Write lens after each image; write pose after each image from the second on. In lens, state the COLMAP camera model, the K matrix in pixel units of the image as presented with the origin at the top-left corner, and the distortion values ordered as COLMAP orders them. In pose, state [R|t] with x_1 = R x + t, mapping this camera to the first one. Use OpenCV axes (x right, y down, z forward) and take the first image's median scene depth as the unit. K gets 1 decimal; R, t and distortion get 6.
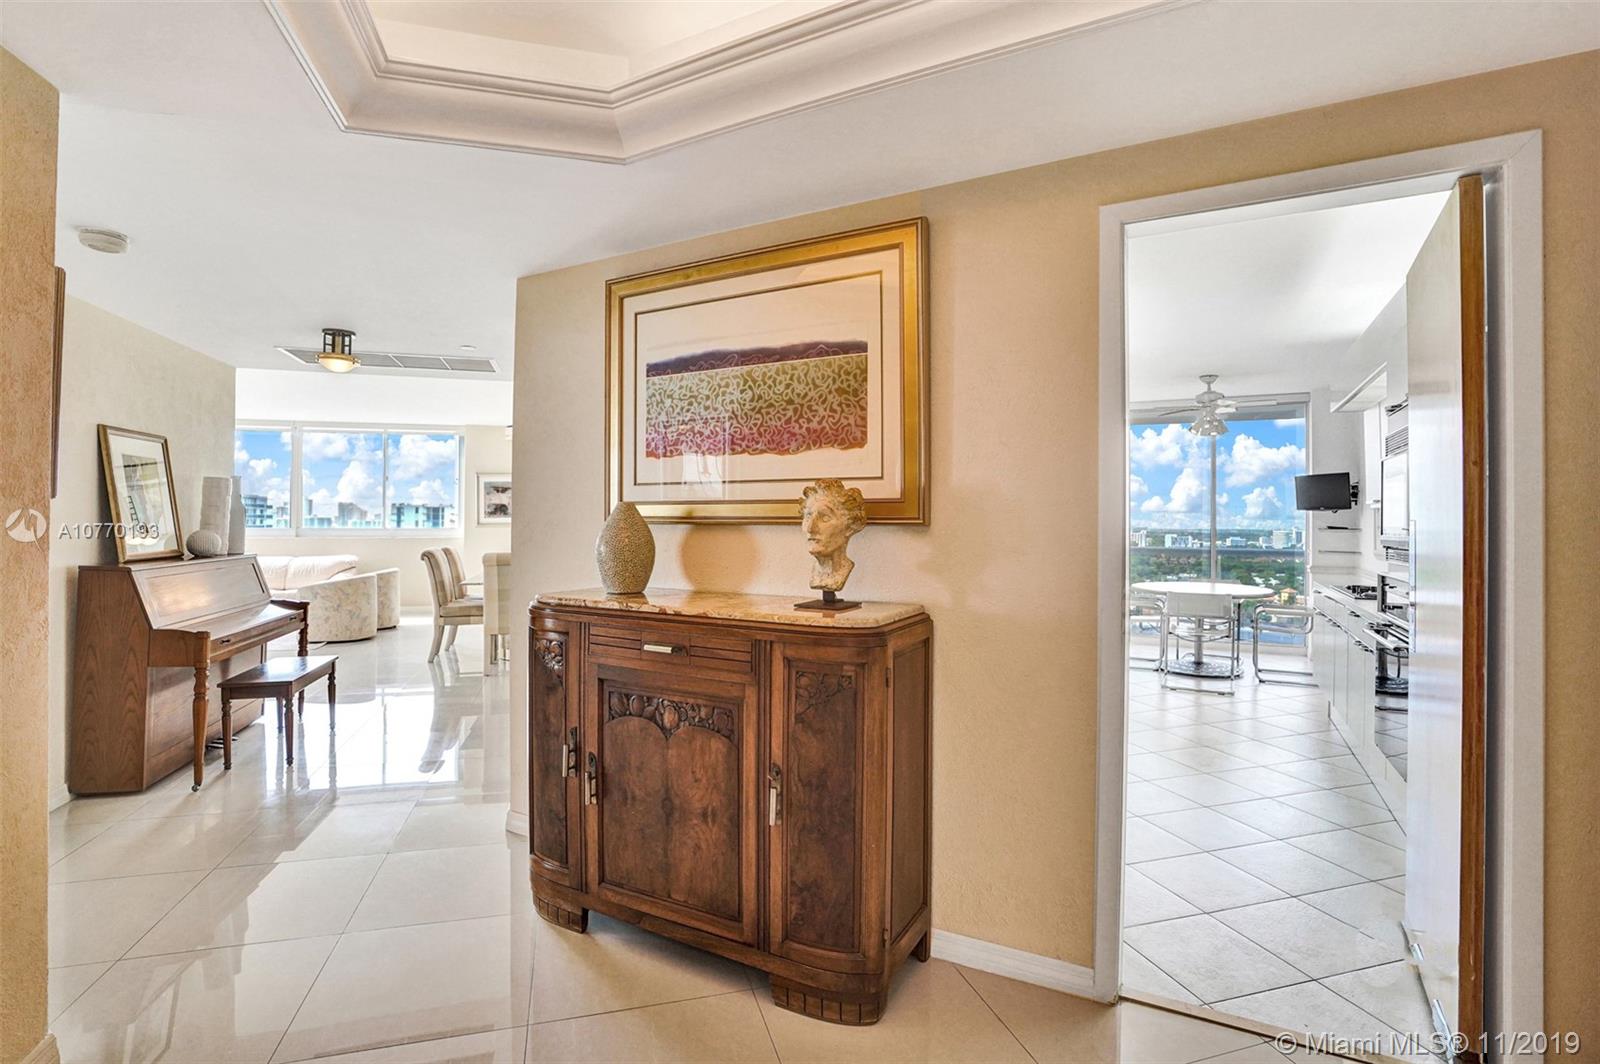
lens RADIAL K [[802.0, 0, 809.8], [0, 802.0, 524.6], [0, 0, 1]] dist [-0.004818, 0.000495]
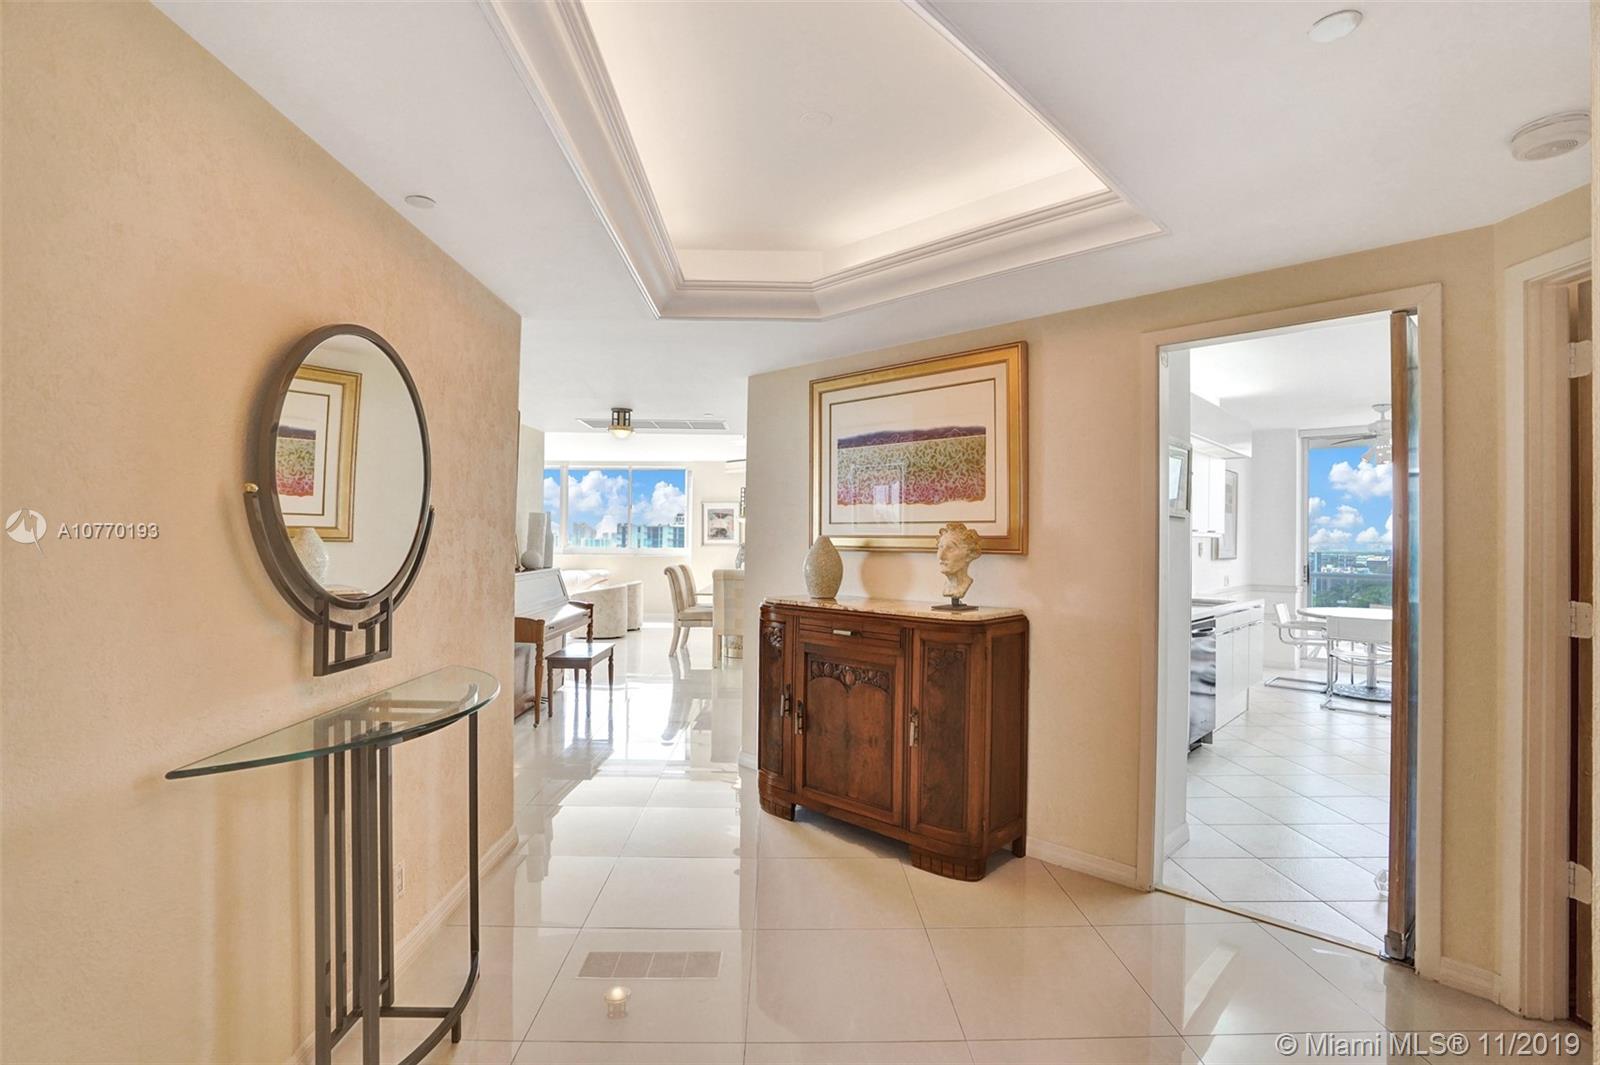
lens RADIAL K [[802.0, 0, 798.0], [0, 802.0, 546.4], [0, 0, 1]] dist [-0.004818, 0.000495]
pose [[0.966527, 0.006827, -0.256475, 0.113563], [-0.006125, 0.999975, 0.003537, -0.015168], [0.256493, -0.001847, 0.966544, -0.471199]]
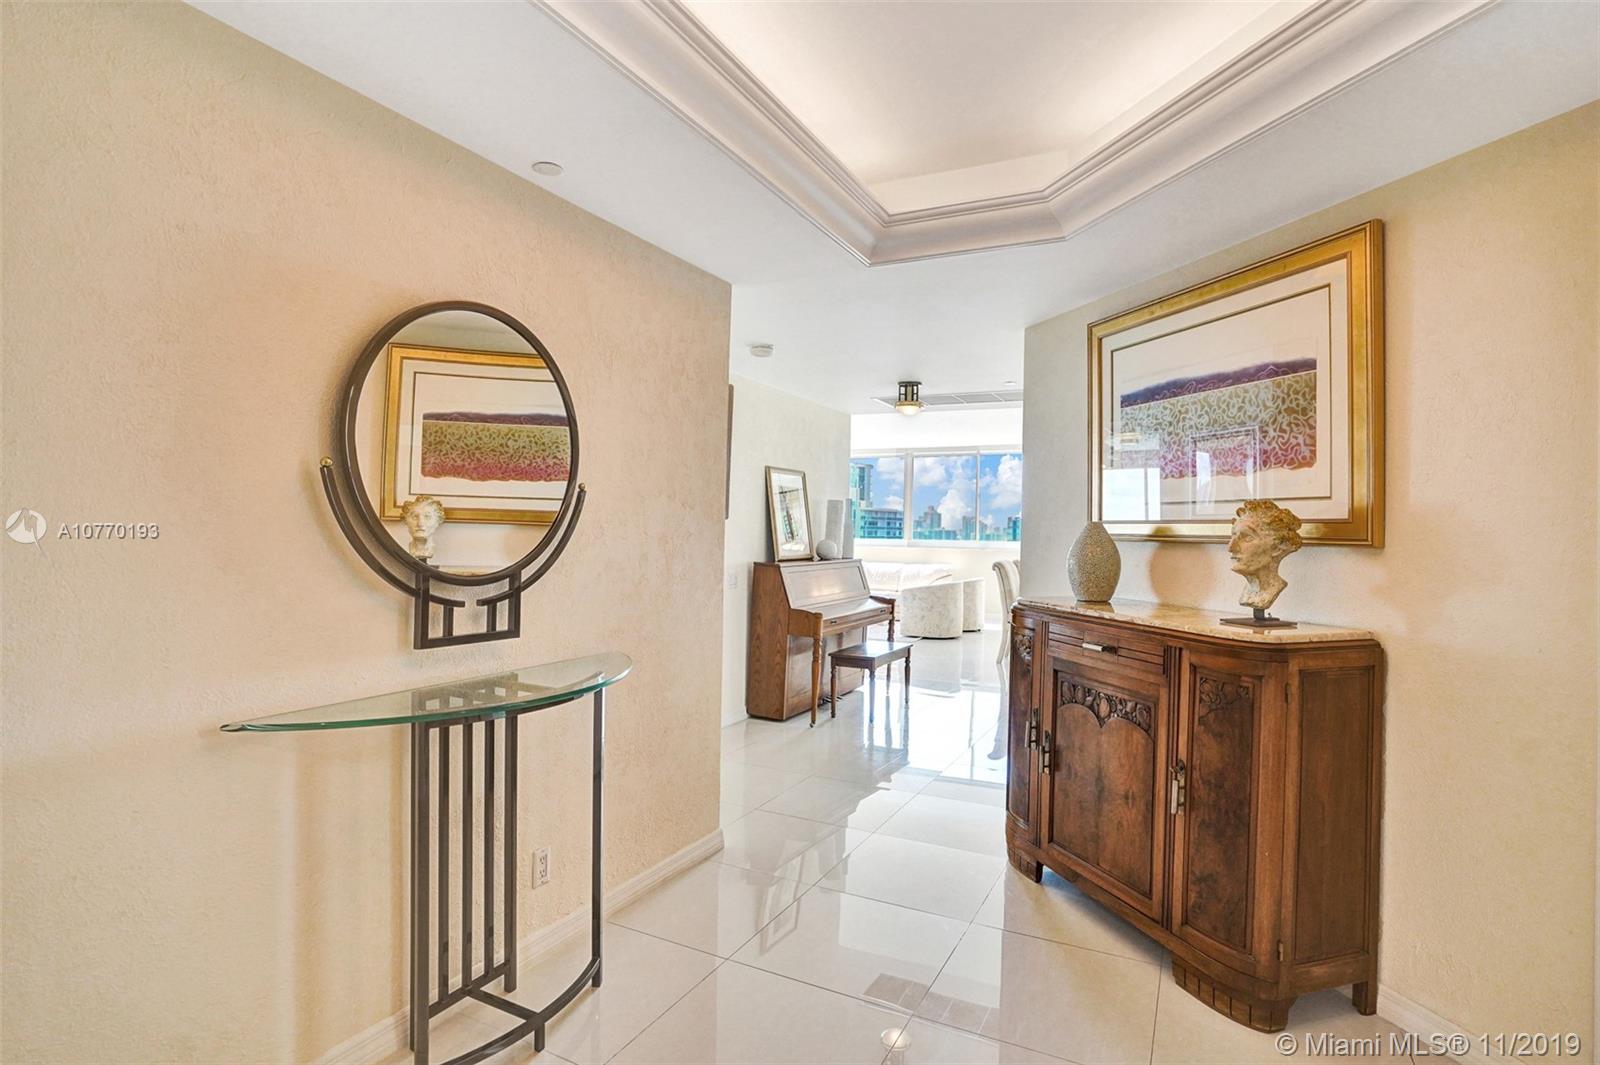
lens RADIAL K [[858.2, 0, 766.8], [0, 858.2, 535.3], [0, 0, 1]] dist [0.002298, 0.008213]
pose [[0.726420, 0.013965, -0.687110, 0.297727], [-0.017107, 0.999851, 0.002235, -0.003128], [0.687039, 0.010131, 0.726550, -0.215406]]
